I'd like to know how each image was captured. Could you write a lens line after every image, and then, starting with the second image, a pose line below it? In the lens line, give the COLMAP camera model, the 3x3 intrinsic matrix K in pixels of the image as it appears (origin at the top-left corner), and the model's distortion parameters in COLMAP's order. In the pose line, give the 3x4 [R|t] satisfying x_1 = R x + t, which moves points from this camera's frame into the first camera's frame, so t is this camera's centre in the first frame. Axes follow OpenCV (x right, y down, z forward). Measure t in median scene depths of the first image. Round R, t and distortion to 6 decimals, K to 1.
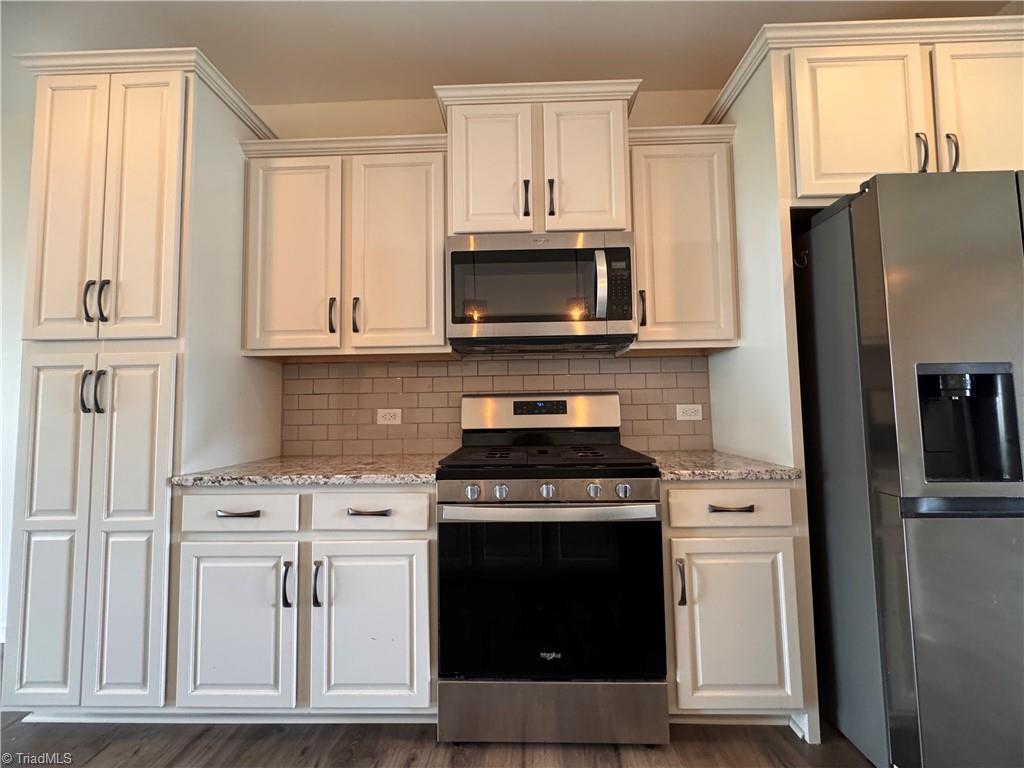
lens RADIAL K [[405.6, 0, 513.0], [0, 405.6, 383.8], [0, 0, 1]] dist [-0.004920, 0.000965]
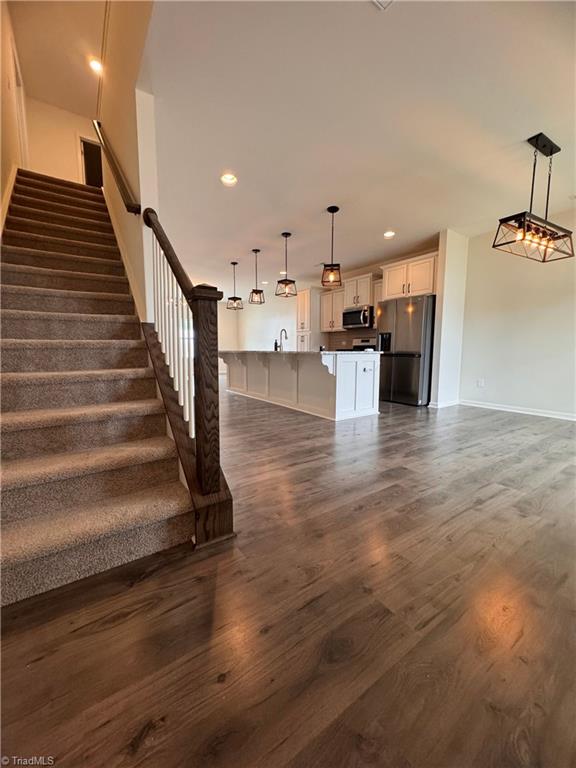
lens RADIAL K [[304.2, 0, 286.1], [0, 304.2, 386.7], [0, 0, 1]] dist [-0.004920, 0.000965]
pose [[0.579957, 0.114966, -0.806494, 3.256101], [0.033864, 0.985734, 0.164868, -0.043054], [0.813943, -0.122927, 0.567791, -2.413758]]
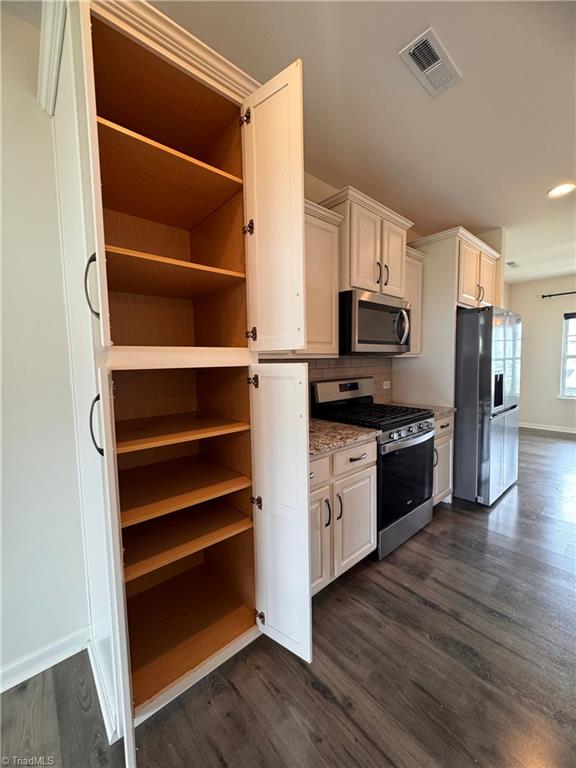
lens RADIAL K [[304.2, 0, 288.8], [0, 304.2, 384.2], [0, 0, 1]] dist [-0.004920, 0.000965]
pose [[0.739814, -0.048956, 0.671027, -1.376923], [-0.033014, 0.993507, 0.108880, -0.121503], [-0.672000, -0.102704, 0.733394, 0.269596]]
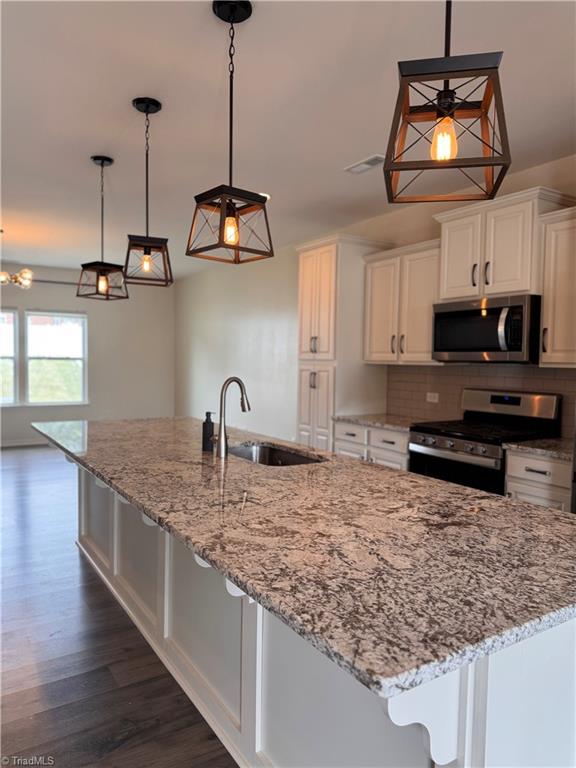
lens RADIAL K [[536.1, 0, 286.9], [0, 536.1, 396.2], [0, 0, 1]] dist [0.051408, -0.059211]
pose [[0.558815, 0.081893, -0.825239, 1.710819], [0.022840, 0.993215, 0.114029, -0.274938], [0.828978, -0.082569, 0.553153, -1.053279]]
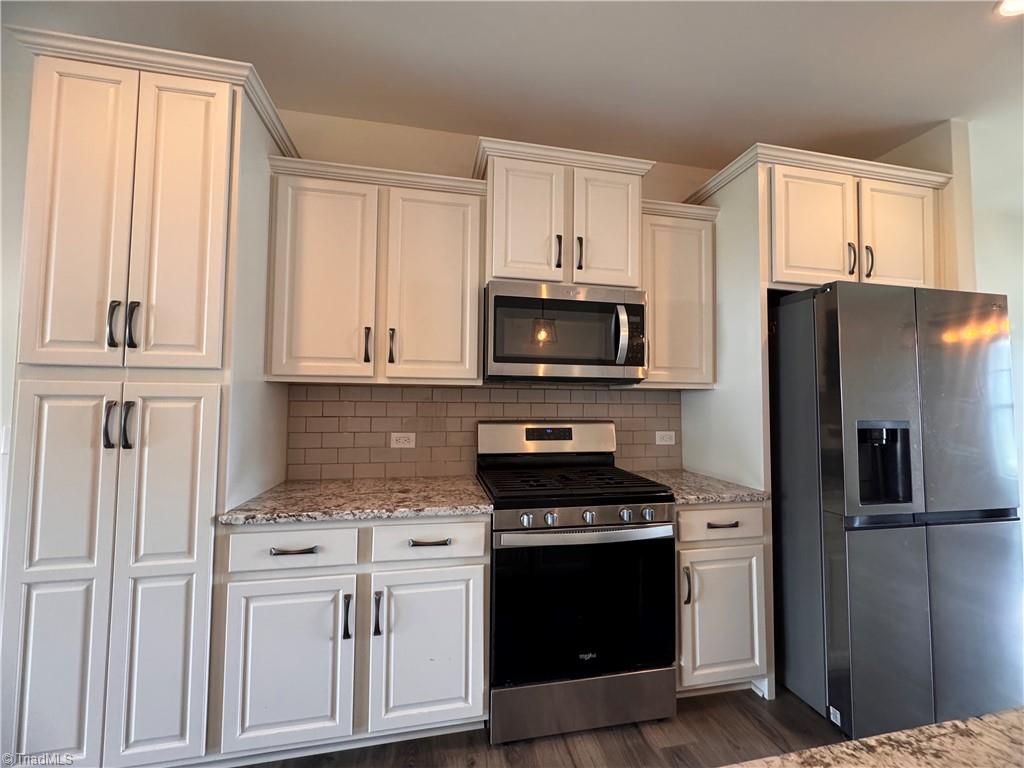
lens RADIAL K [[405.6, 0, 513.6], [0, 405.6, 384.9], [0, 0, 1]] dist [-0.004920, 0.000965]
pose [[0.974153, 0.034615, 0.223221, -0.378156], [-0.037465, 0.999261, 0.008546, -0.110571], [-0.222760, -0.016688, 0.974730, -0.079880]]
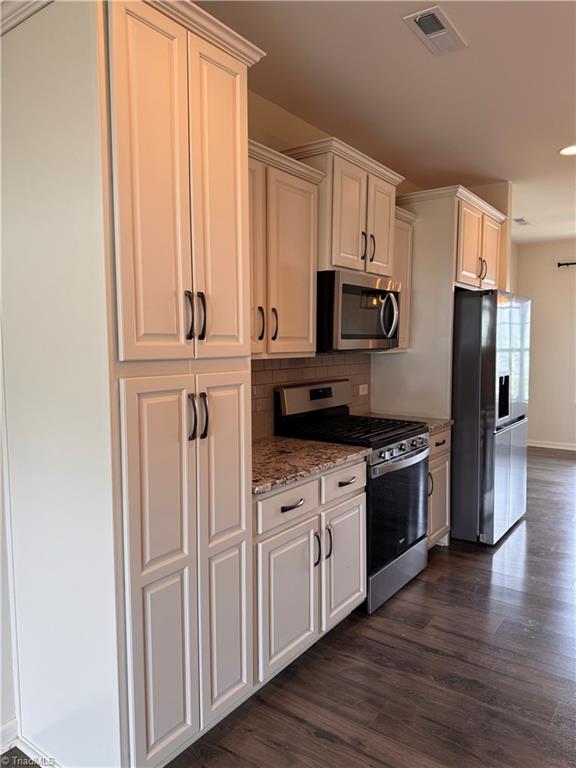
lens RADIAL K [[536.1, 0, 286.9], [0, 536.1, 386.3], [0, 0, 1]] dist [0.051408, -0.059211]
pose [[0.574249, -0.053445, 0.816934, -1.901161], [-0.054120, 0.993206, 0.103019, -0.184635], [-0.816890, -0.103371, 0.567456, 0.146276]]
